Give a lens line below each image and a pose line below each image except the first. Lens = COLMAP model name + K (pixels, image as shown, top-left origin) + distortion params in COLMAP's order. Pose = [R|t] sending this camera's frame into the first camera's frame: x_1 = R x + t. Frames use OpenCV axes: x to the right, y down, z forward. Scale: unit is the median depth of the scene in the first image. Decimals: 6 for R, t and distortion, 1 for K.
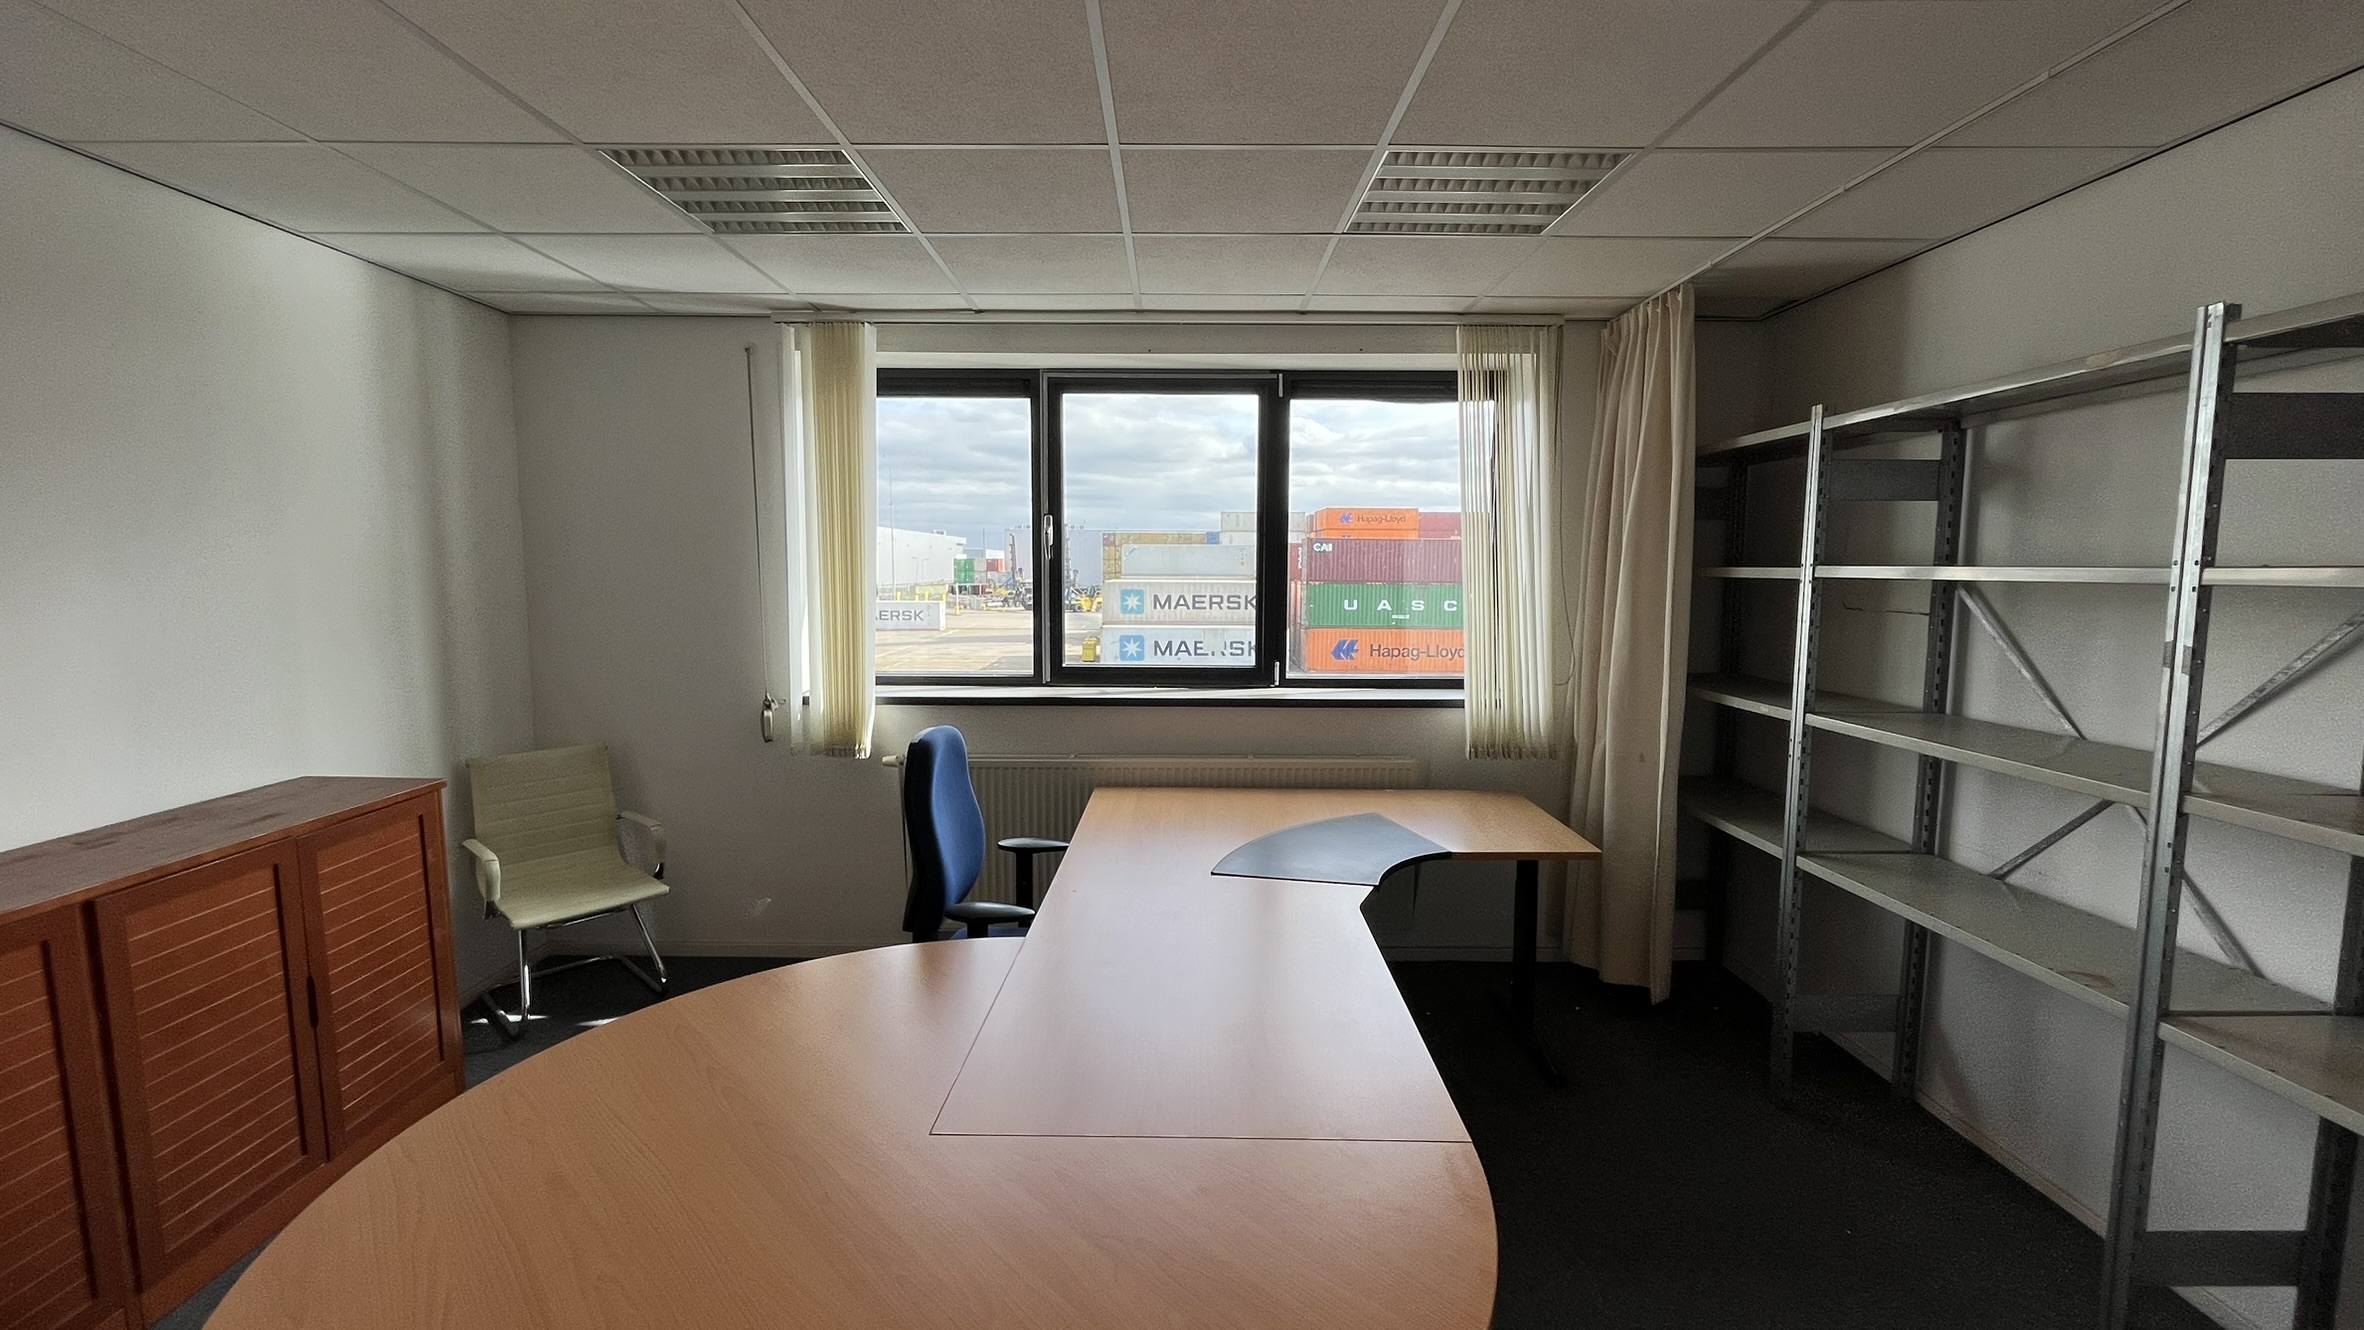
lens RADIAL K [[956.2, 0, 1180.7], [0, 956.2, 672.0], [0, 0, 1]] dist [0.002204, 0.001160]
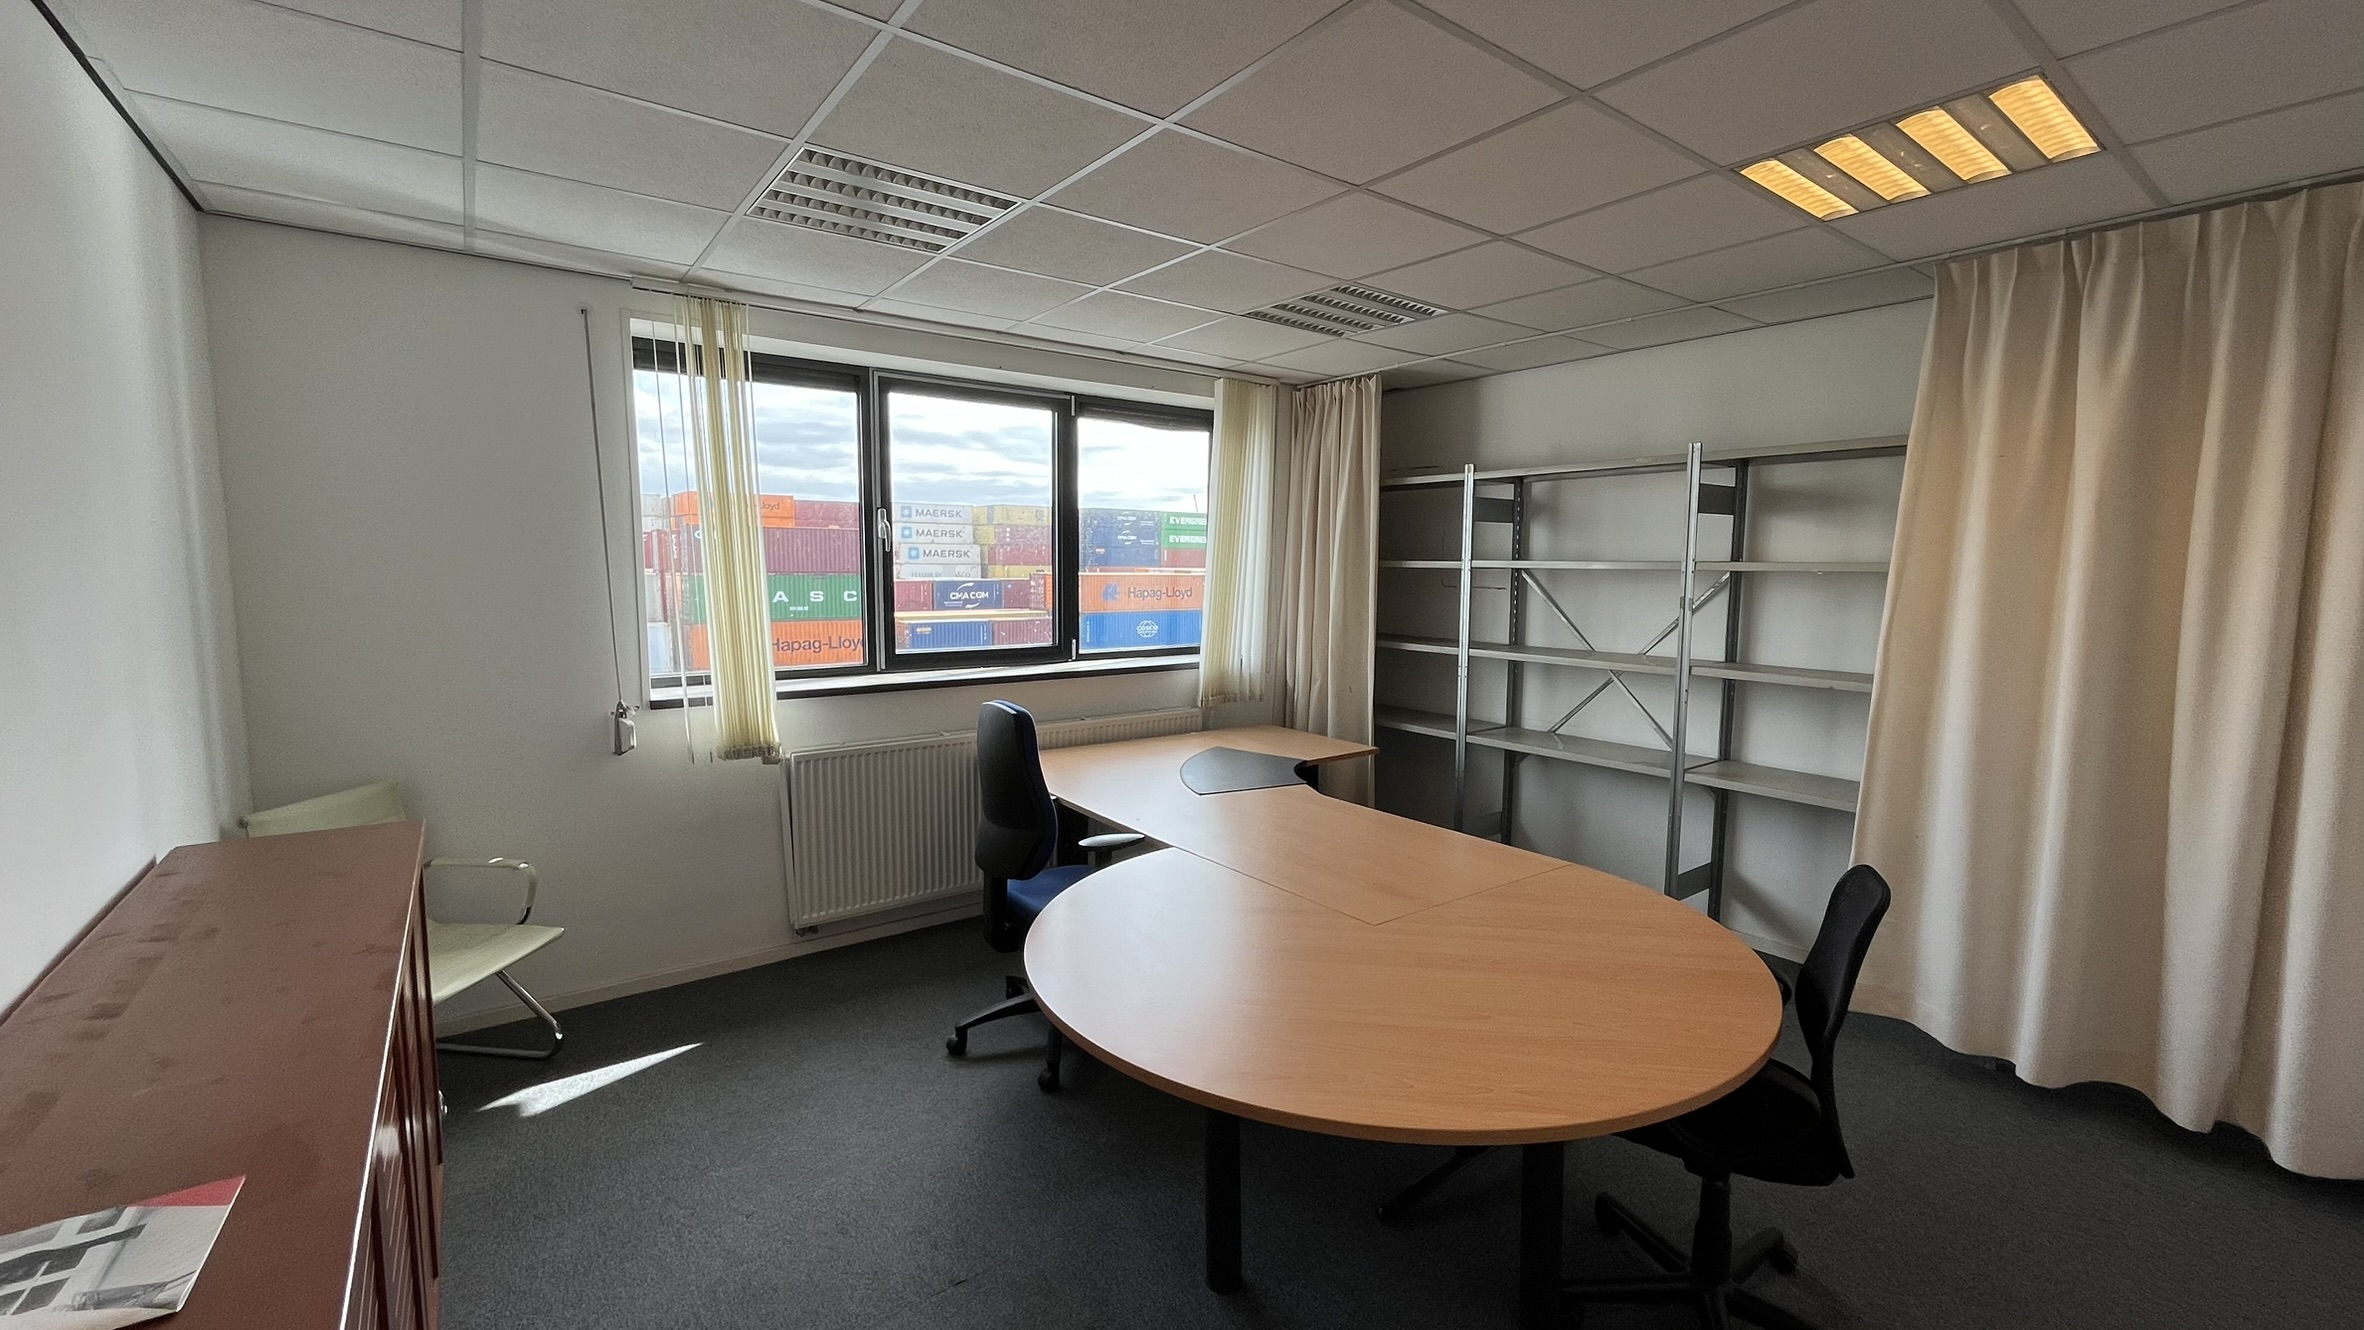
lens RADIAL K [[956.2, 0, 1187.8], [0, 956.2, 657.4], [0, 0, 1]] dist [0.002204, 0.001160]
pose [[0.800442, -0.058629, 0.596537, -0.545552], [0.061340, 0.997992, 0.015777, 0.001513], [-0.596264, 0.023963, 0.802431, -0.028020]]
